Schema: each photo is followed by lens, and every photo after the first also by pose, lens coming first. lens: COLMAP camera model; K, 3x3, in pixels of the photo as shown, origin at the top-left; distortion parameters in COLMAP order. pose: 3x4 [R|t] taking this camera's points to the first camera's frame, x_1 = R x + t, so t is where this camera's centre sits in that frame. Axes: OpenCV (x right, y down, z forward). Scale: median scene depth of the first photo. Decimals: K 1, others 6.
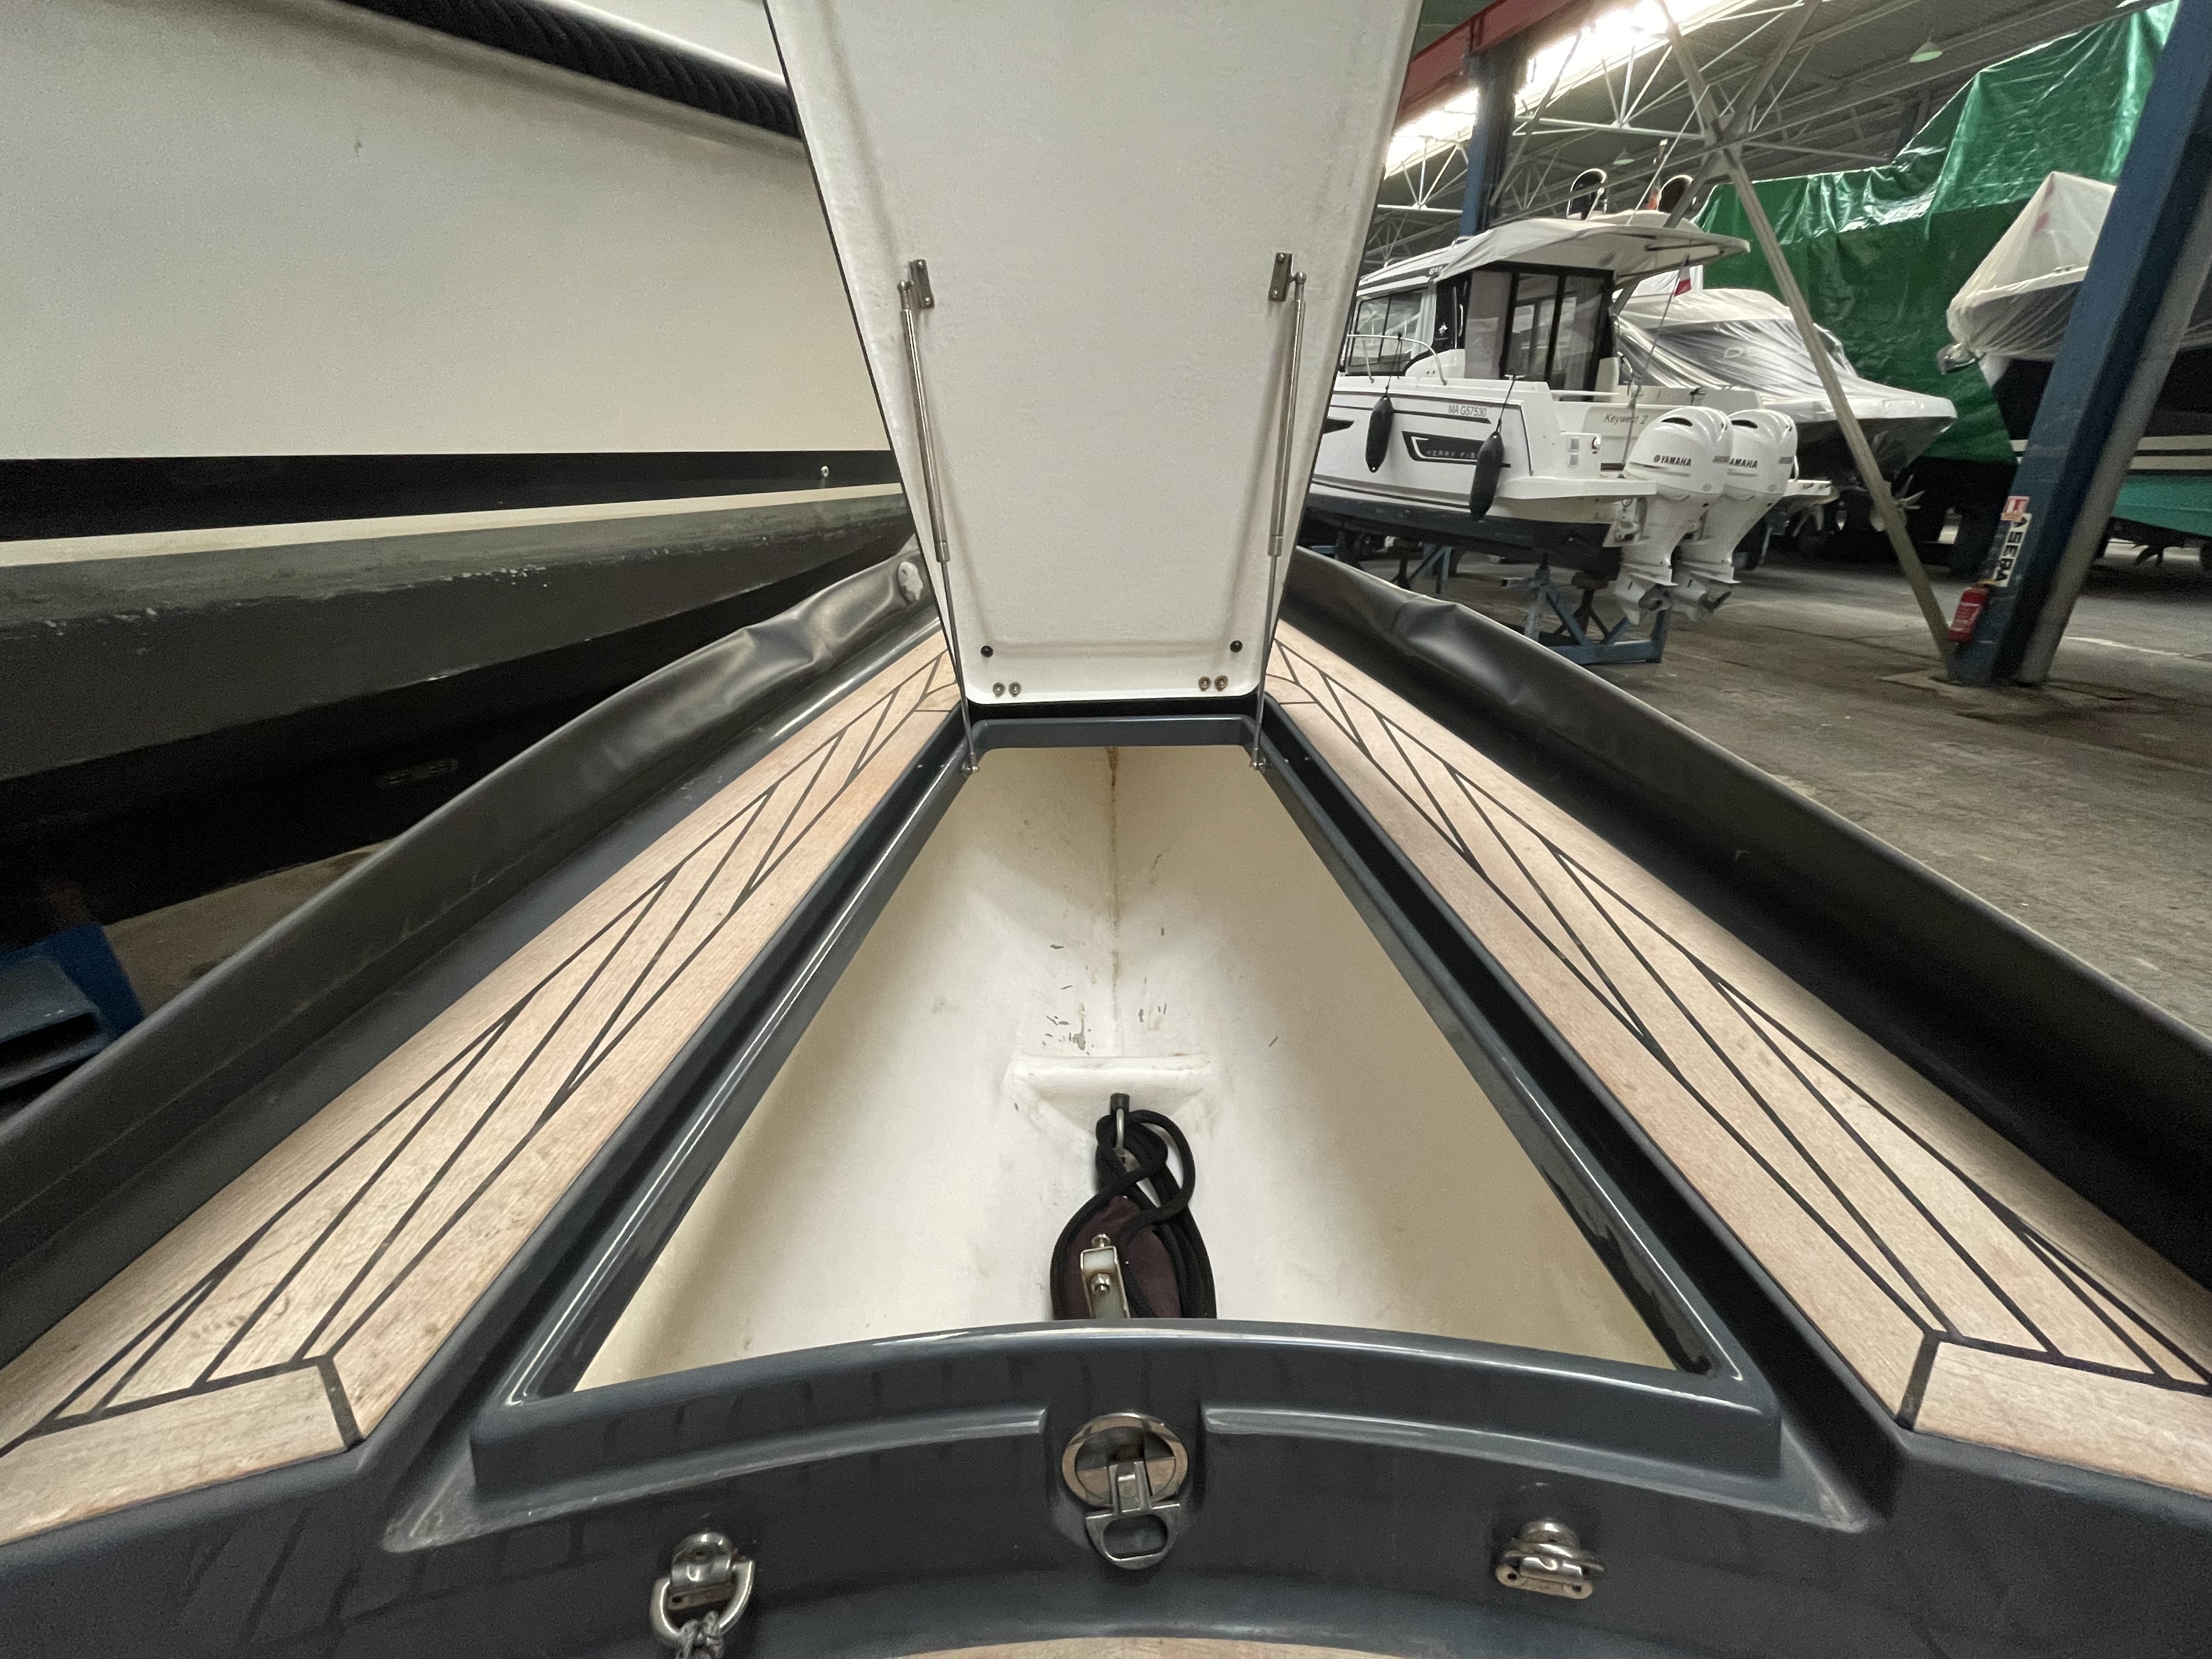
lens RADIAL K [[894.9, 0, 1099.4], [0, 894.9, 820.6], [0, 0, 1]] dist [-0.003578, -0.000306]
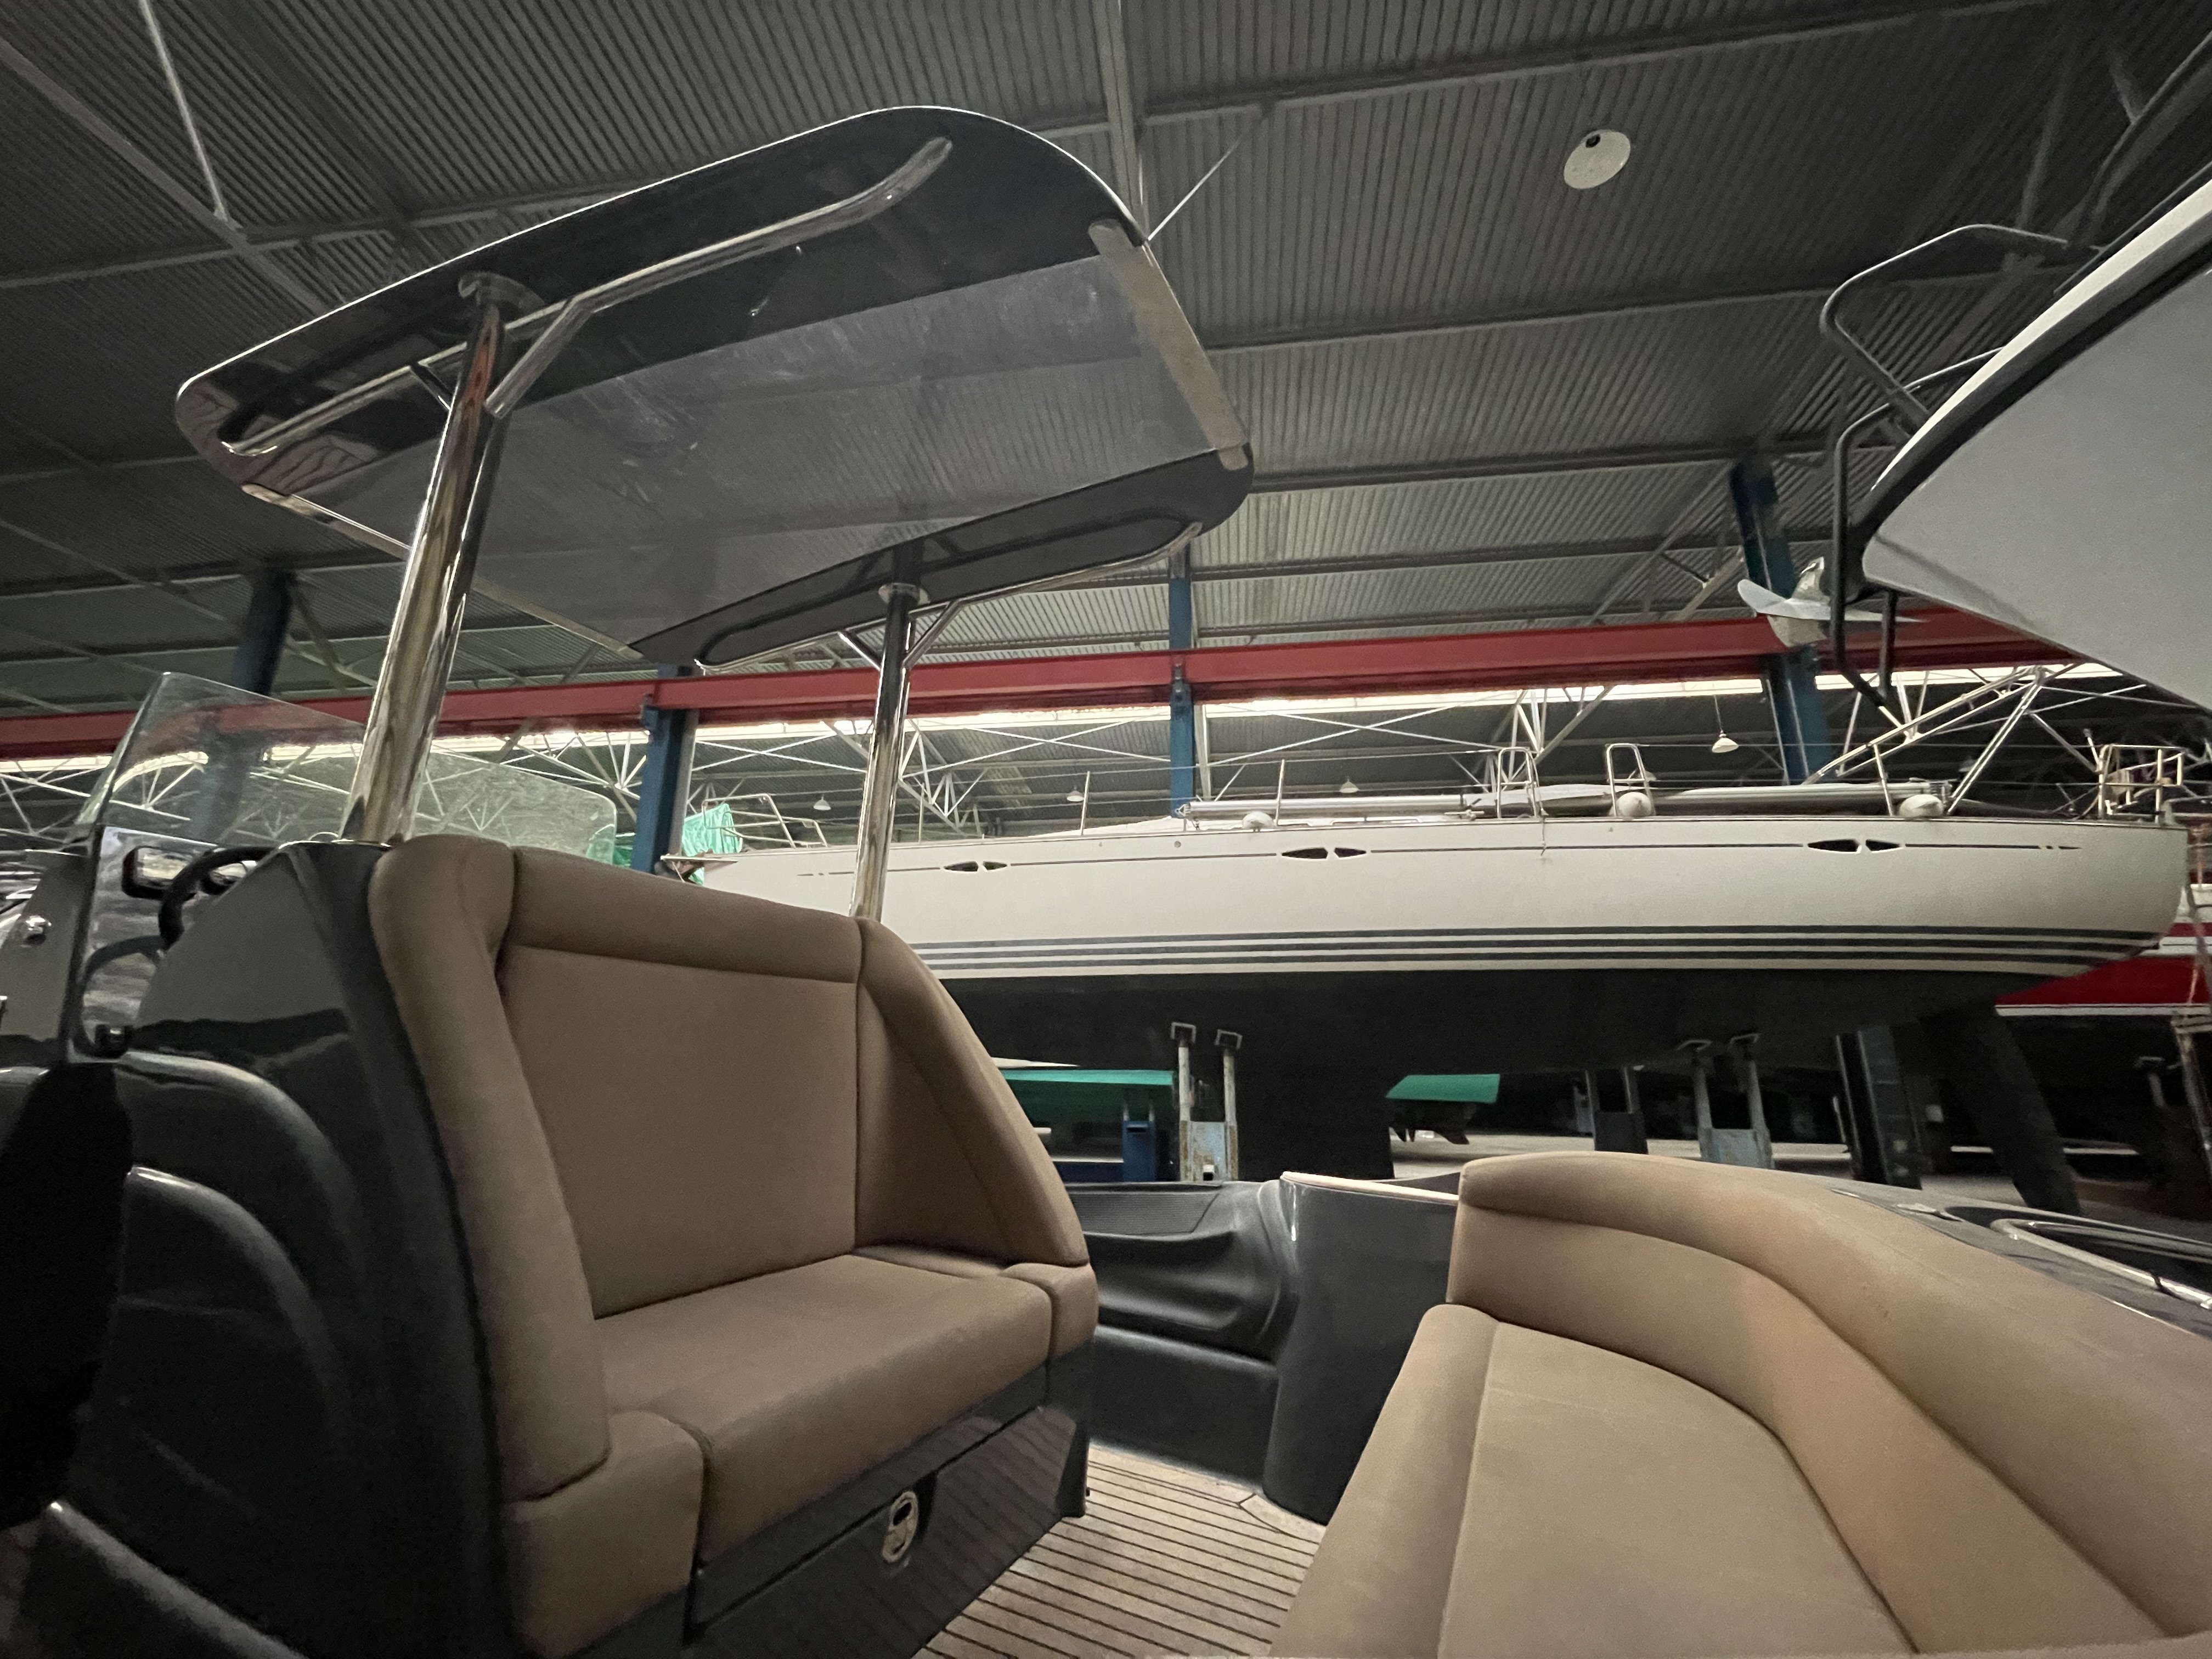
lens RADIAL K [[894.9, 0, 1108.7], [0, 894.9, 822.4], [0, 0, 1]] dist [-0.003578, -0.000306]
pose [[0.416760, 0.248110, 0.874501, -0.131648], [0.334829, 0.852490, -0.401434, 0.186211], [-0.845104, 0.460111, 0.272210, -0.416635]]
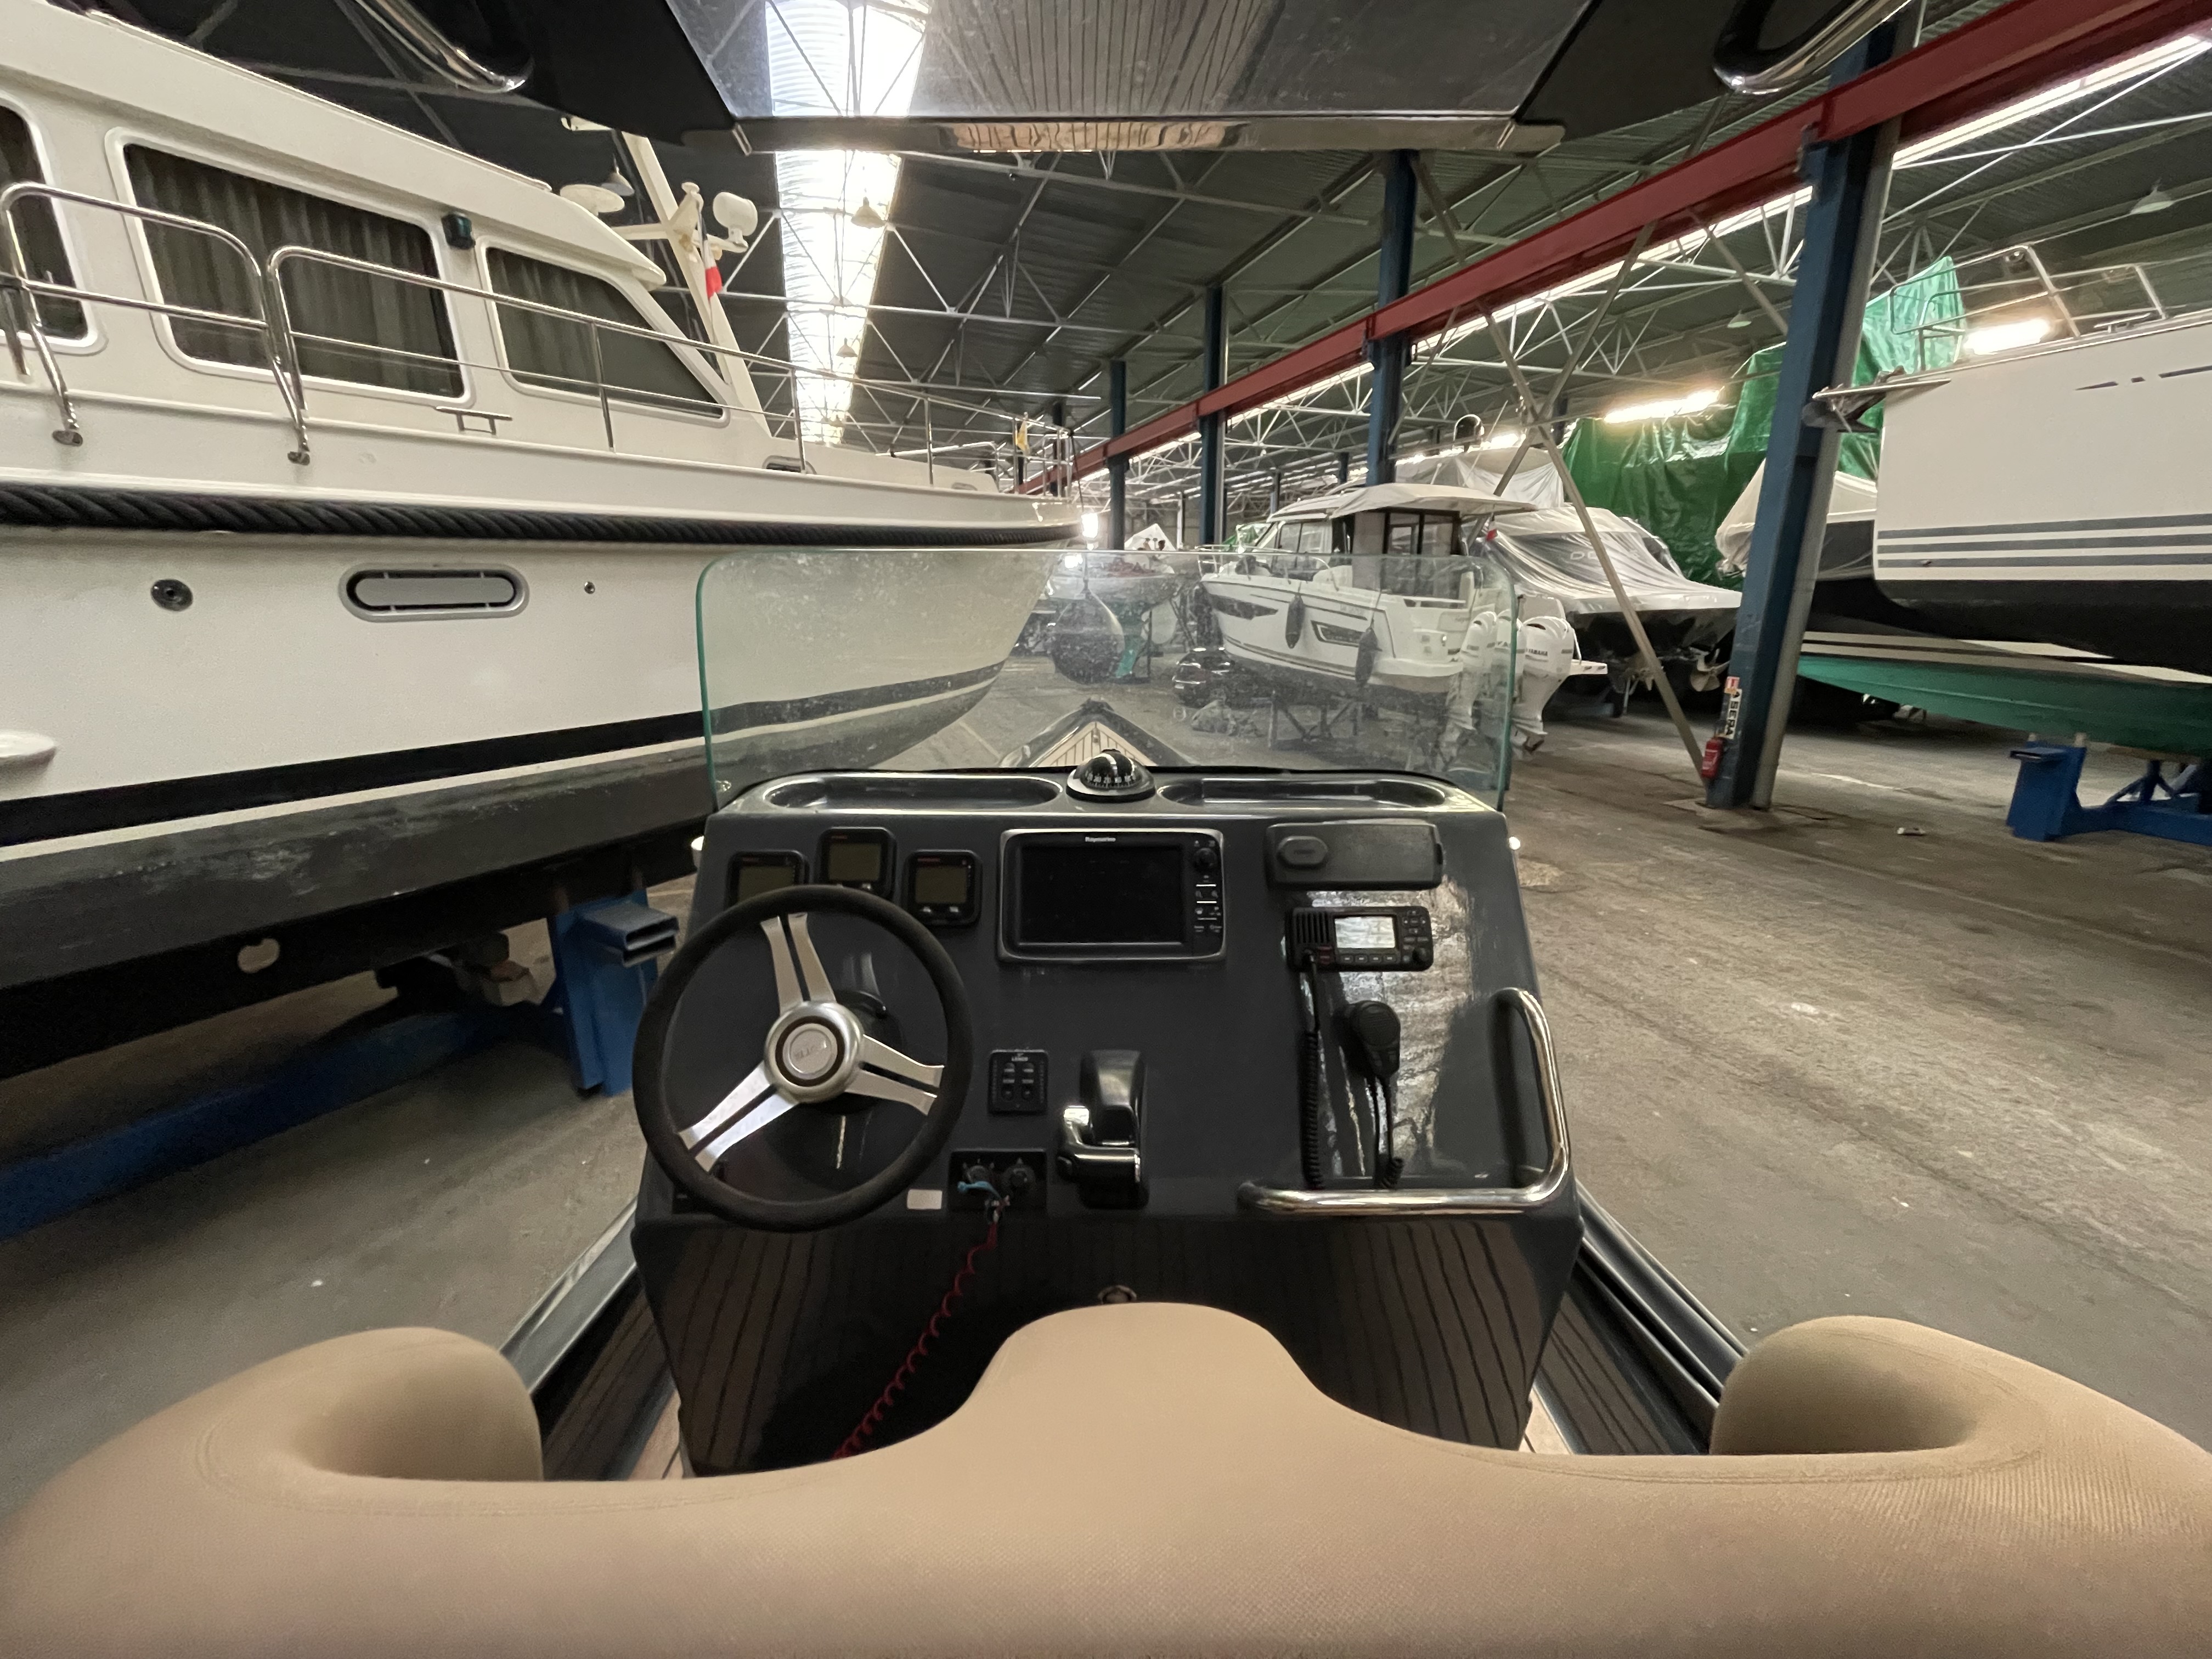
lens RADIAL K [[894.9, 0, 1104.1], [0, 894.9, 823.2], [0, 0, 1]] dist [-0.003578, -0.000306]
pose [[0.999654, 0.010310, 0.024213, -0.004998], [-0.006929, 0.990712, -0.135803, 0.061225], [-0.025388, 0.135588, 0.990440, -0.320438]]
